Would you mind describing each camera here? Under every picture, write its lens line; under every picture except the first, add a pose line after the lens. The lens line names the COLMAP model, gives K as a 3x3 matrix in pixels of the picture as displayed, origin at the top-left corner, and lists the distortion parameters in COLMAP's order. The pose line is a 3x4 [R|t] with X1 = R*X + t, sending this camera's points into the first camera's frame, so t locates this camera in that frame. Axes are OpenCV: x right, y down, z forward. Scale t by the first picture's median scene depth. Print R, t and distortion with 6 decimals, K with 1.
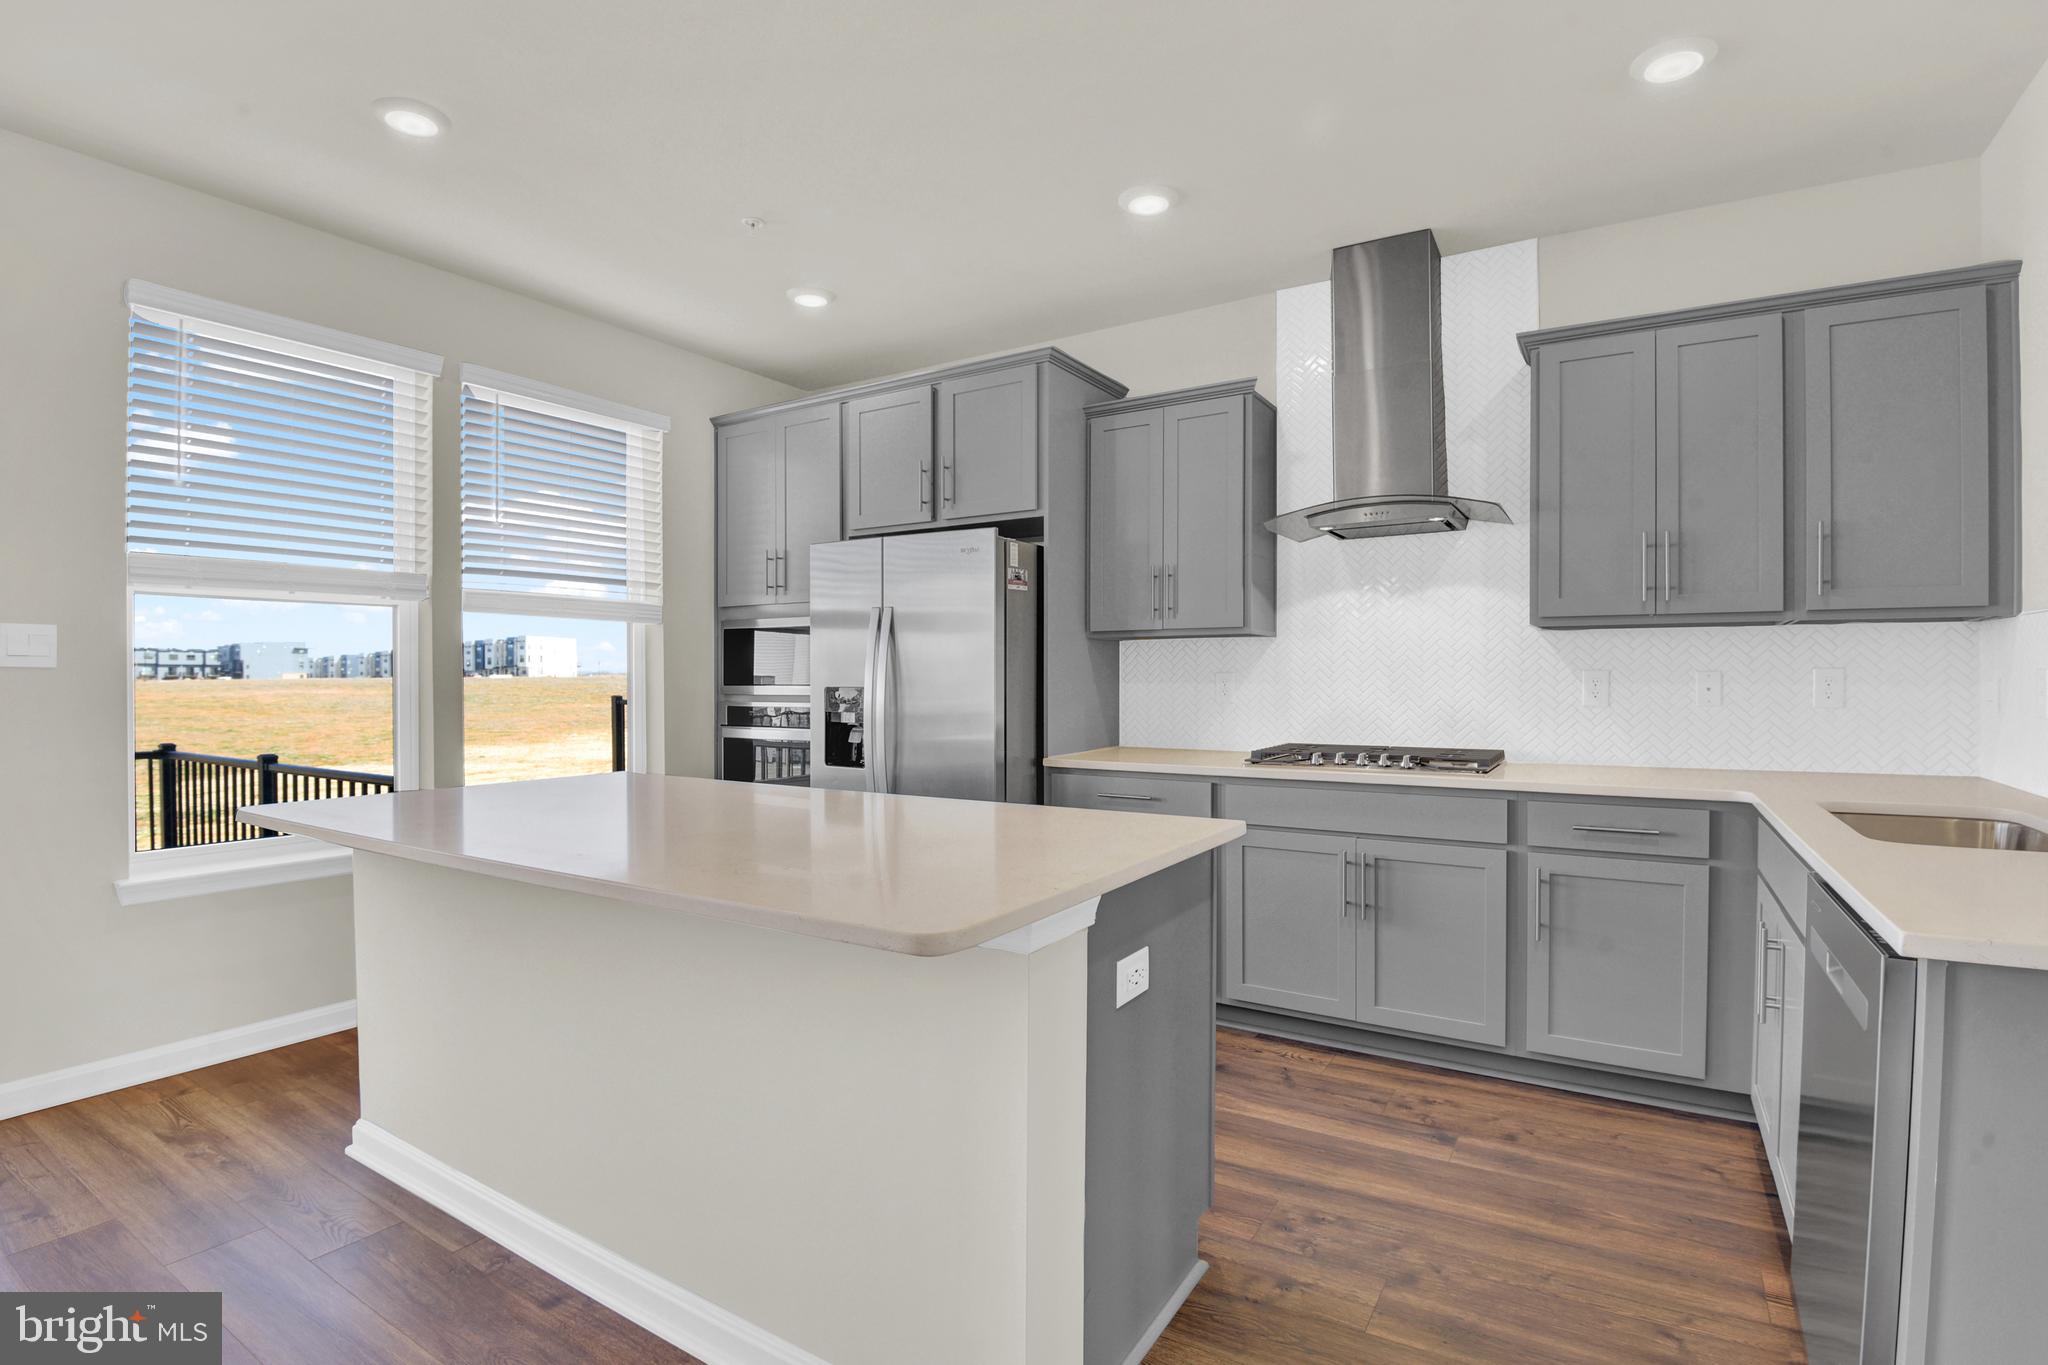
lens RADIAL K [[984.5, 0, 1021.6], [0, 984.5, 685.5], [0, 0, 1]] dist [-0.027234, -0.003489]
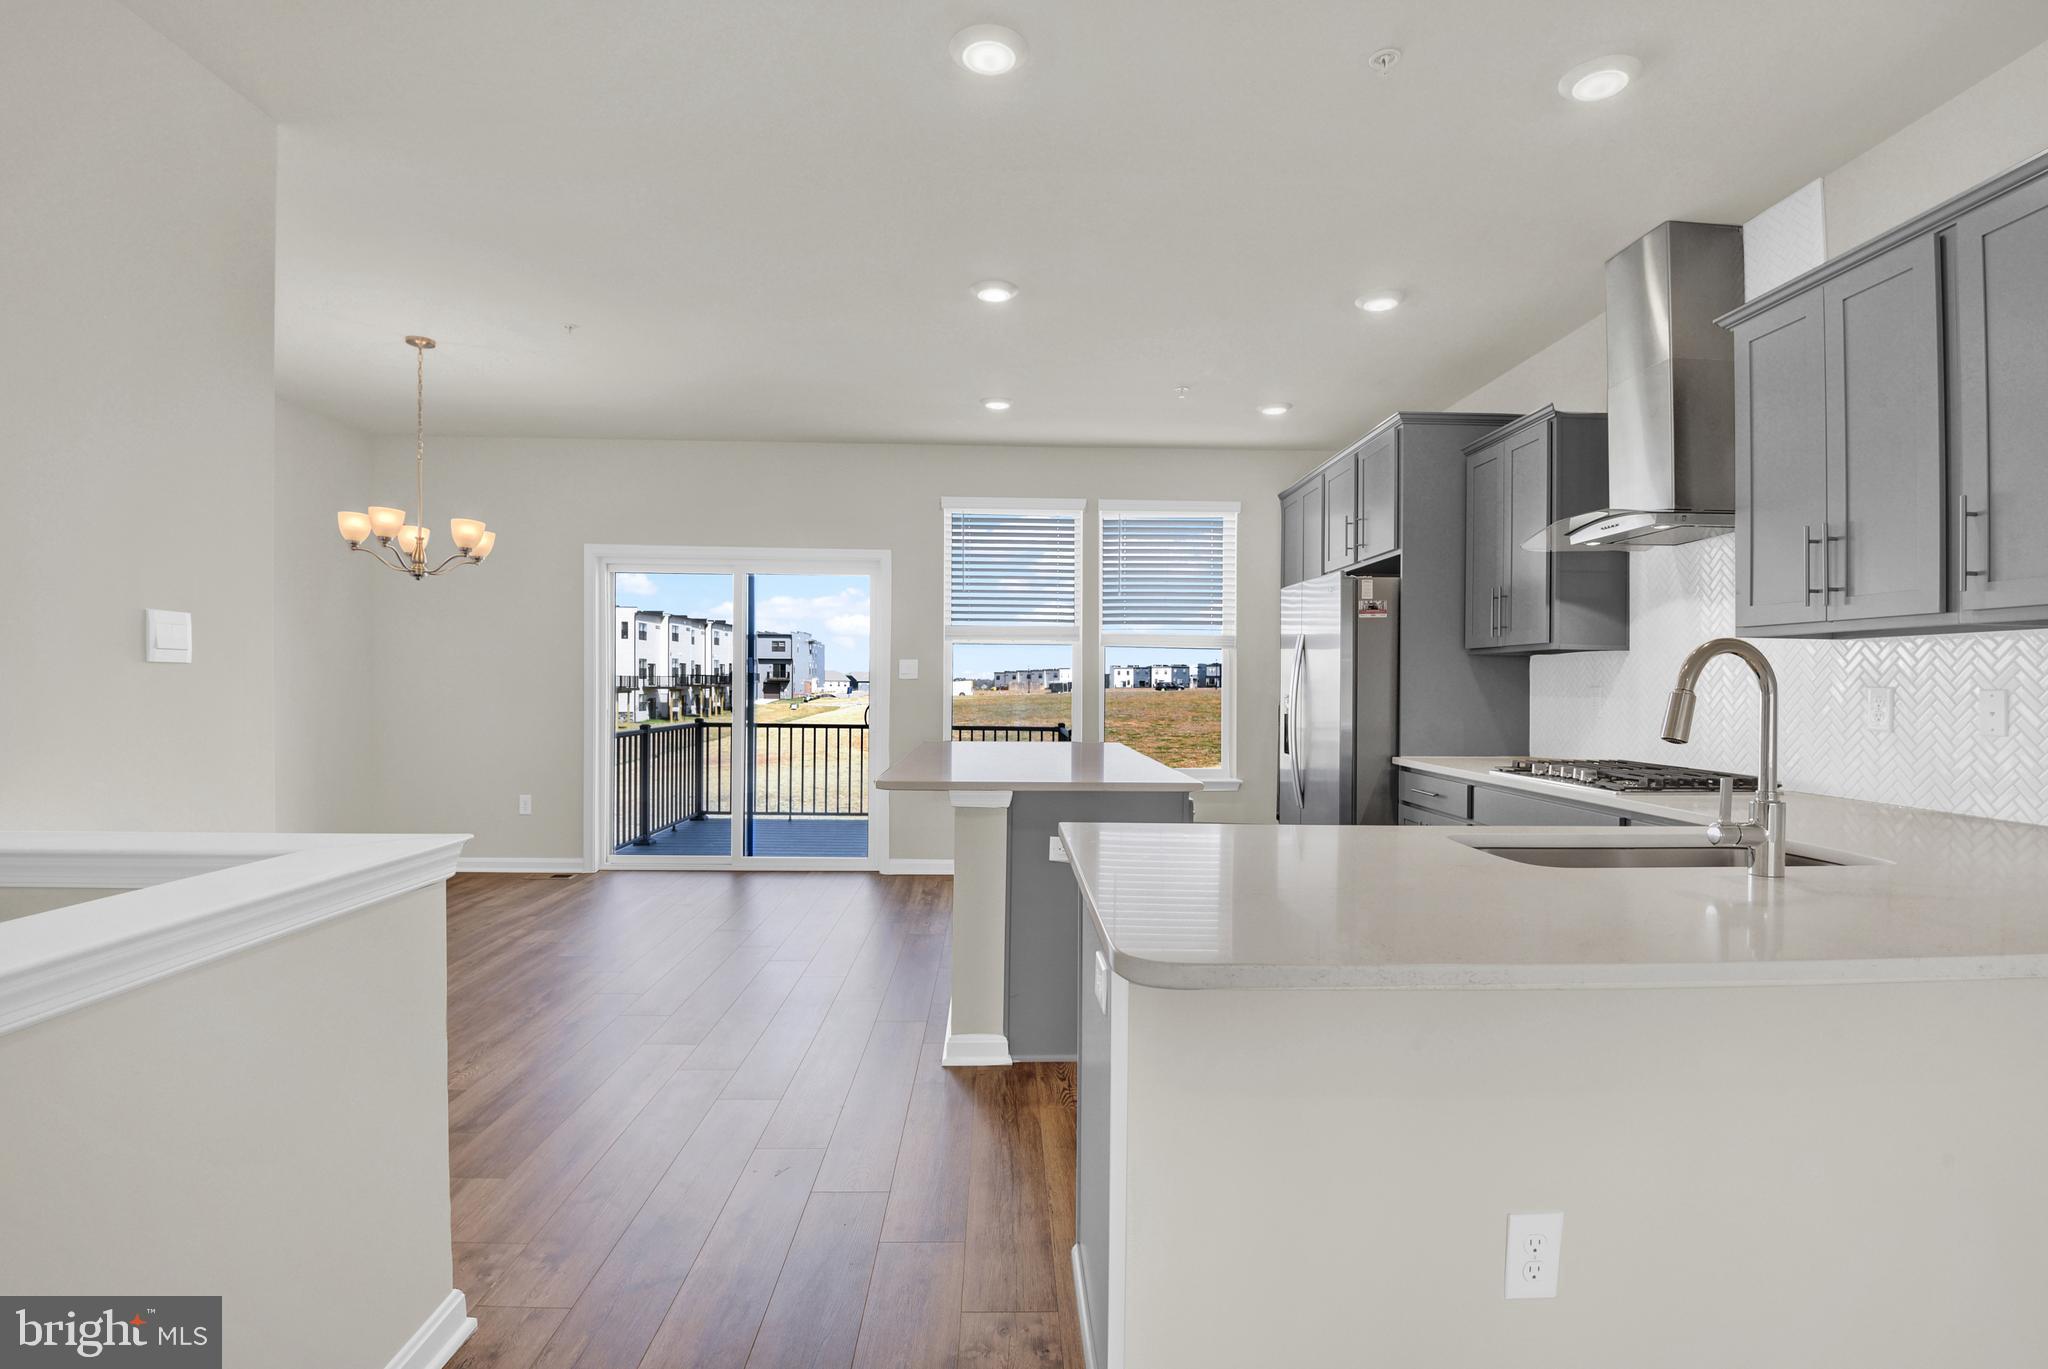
lens RADIAL K [[984.5, 0, 1033.9], [0, 984.5, 680.2], [0, 0, 1]] dist [-0.027234, -0.003489]
pose [[0.540896, 0.004882, -0.841076, 0.858417], [-0.023702, 0.999674, -0.009440, 0.002990], [0.840756, 0.025042, 0.540835, -0.019842]]
